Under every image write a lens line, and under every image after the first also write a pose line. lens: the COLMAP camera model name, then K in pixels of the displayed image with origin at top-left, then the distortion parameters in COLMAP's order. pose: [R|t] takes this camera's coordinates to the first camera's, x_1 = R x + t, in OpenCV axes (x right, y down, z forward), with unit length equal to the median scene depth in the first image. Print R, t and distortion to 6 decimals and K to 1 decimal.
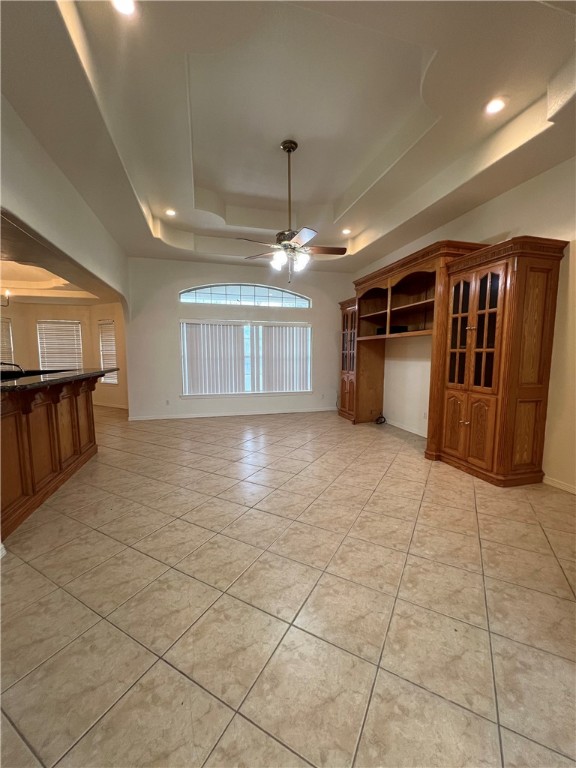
lens RADIAL K [[311.5, 0, 287.1], [0, 311.5, 382.9], [0, 0, 1]] dist [0.004105, -0.000456]
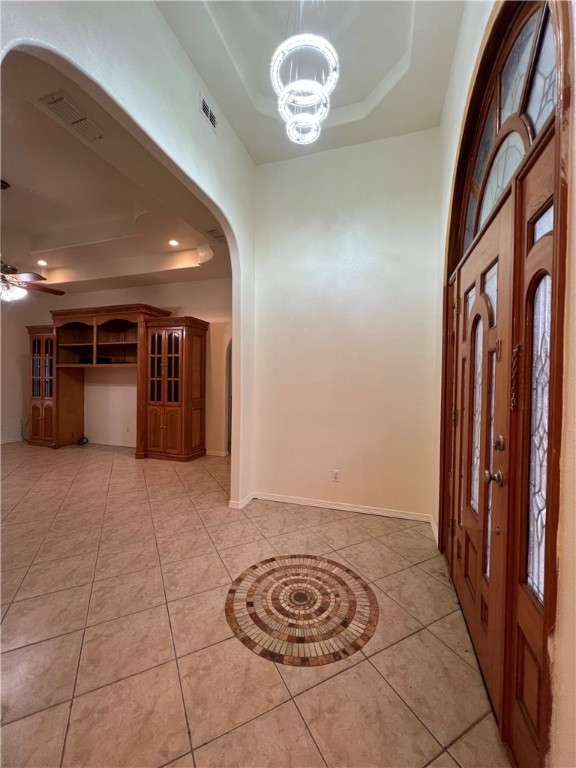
lens RADIAL K [[311.5, 0, 284.5], [0, 311.5, 384.5], [0, 0, 1]] dist [0.004105, -0.000456]
pose [[0.560457, -0.004963, 0.828169, -0.323952], [0.065339, 0.997130, -0.038242, 0.017619], [-0.825602, 0.075545, 0.559173, -0.317973]]
